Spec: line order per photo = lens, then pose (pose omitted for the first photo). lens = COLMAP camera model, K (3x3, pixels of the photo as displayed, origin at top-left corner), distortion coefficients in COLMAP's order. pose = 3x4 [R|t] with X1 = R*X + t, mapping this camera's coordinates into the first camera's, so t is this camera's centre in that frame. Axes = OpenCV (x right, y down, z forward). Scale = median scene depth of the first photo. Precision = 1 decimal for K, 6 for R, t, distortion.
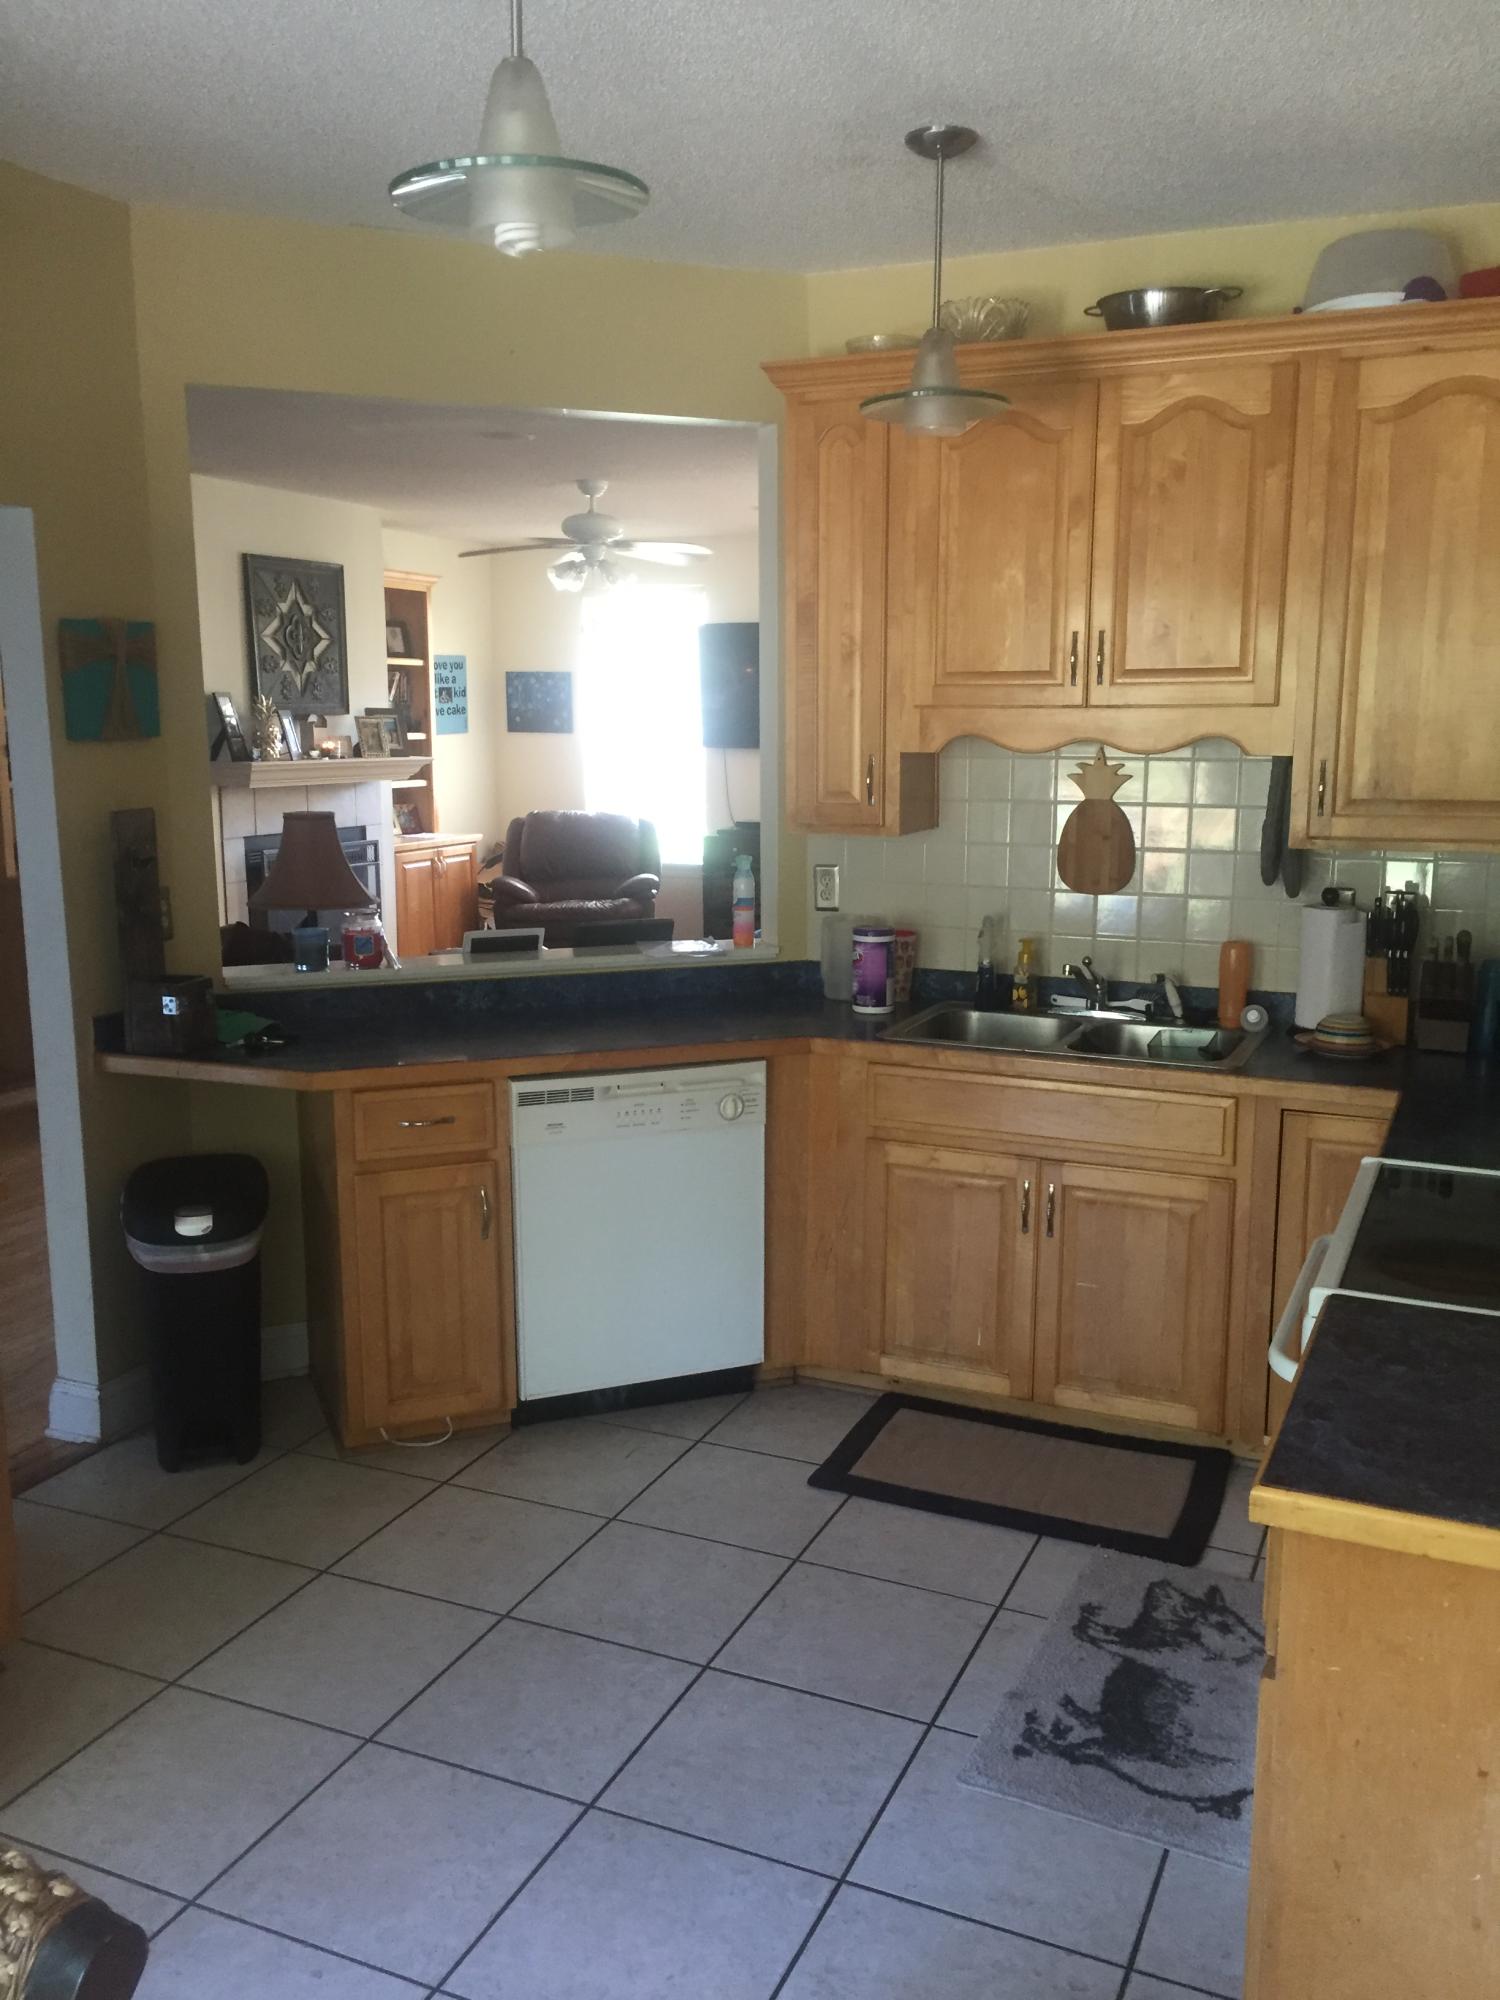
lens RADIAL K [[1692.8, 0, 749.5], [0, 1692.8, 1003.3], [0, 0, 1]] dist [0.059224, -0.015470]
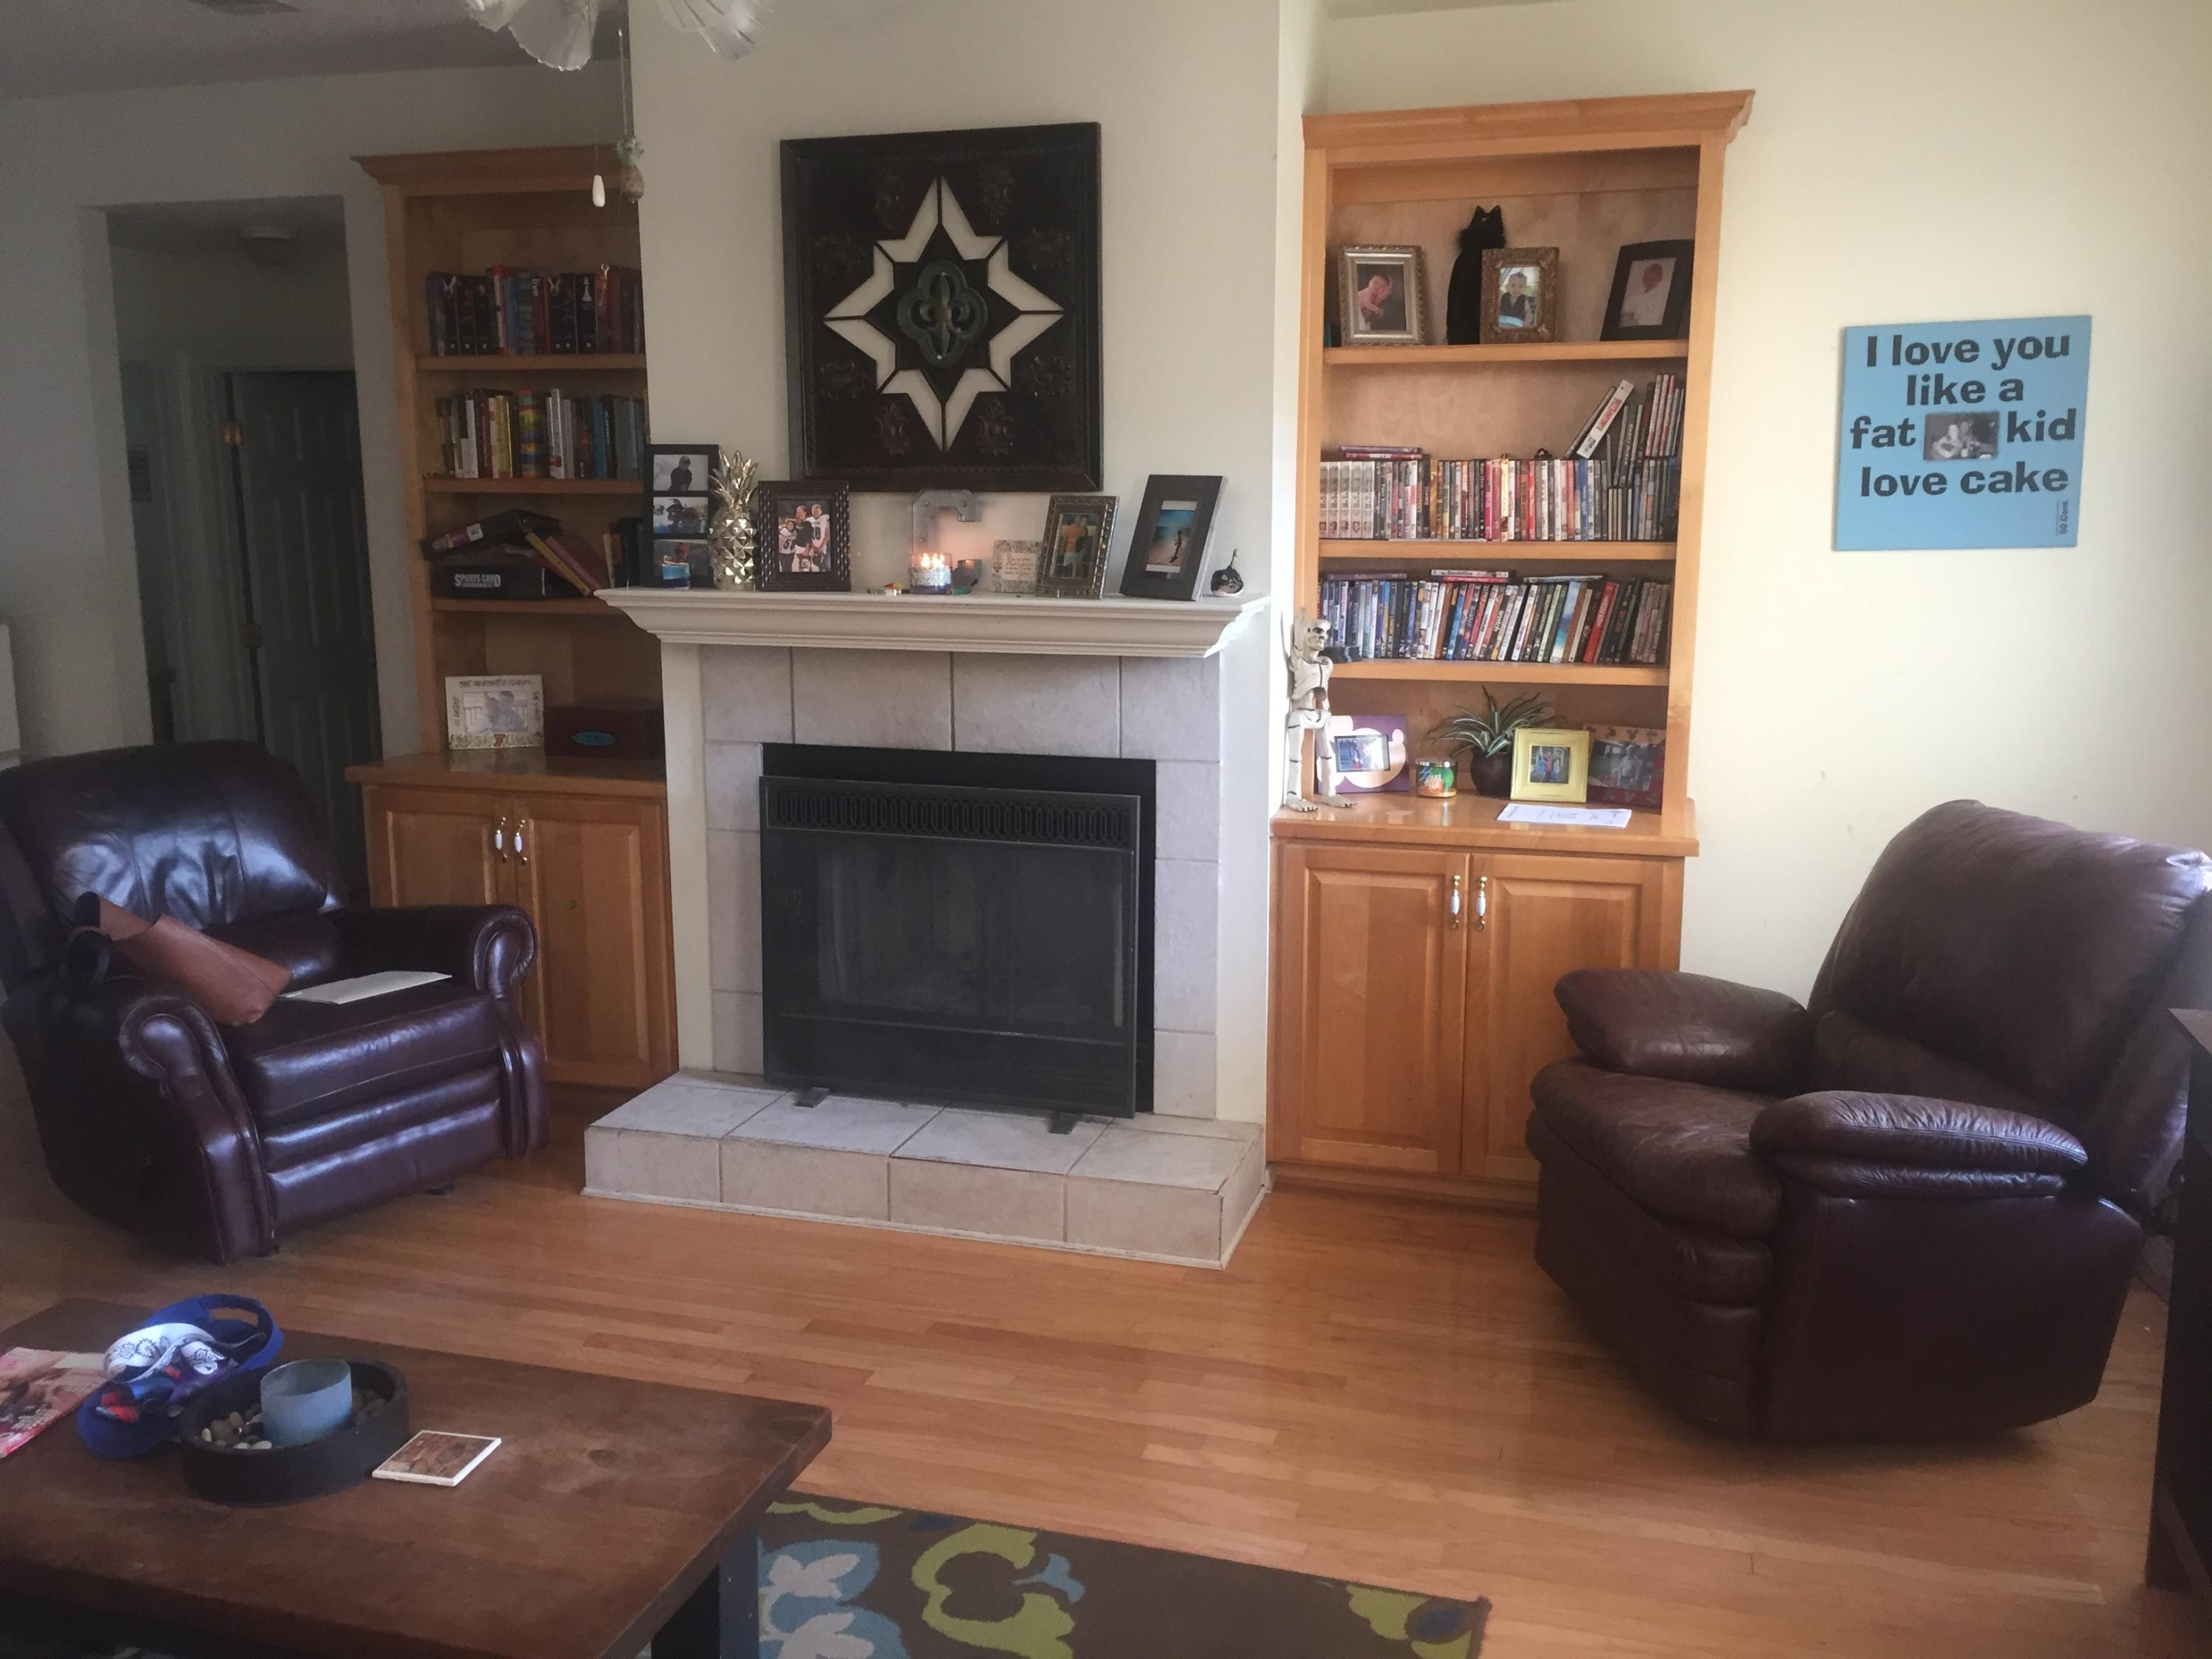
lens RADIAL K [[1872.3, 0, 1106.0], [0, 1872.3, 823.6], [0, 0, 1]] dist [0.059224, -0.015470]
pose [[0.142899, 0.165933, -0.975728, 0.221029], [-0.171541, 0.975078, 0.140700, -0.154141], [0.974758, 0.147271, 0.167802, 0.927722]]
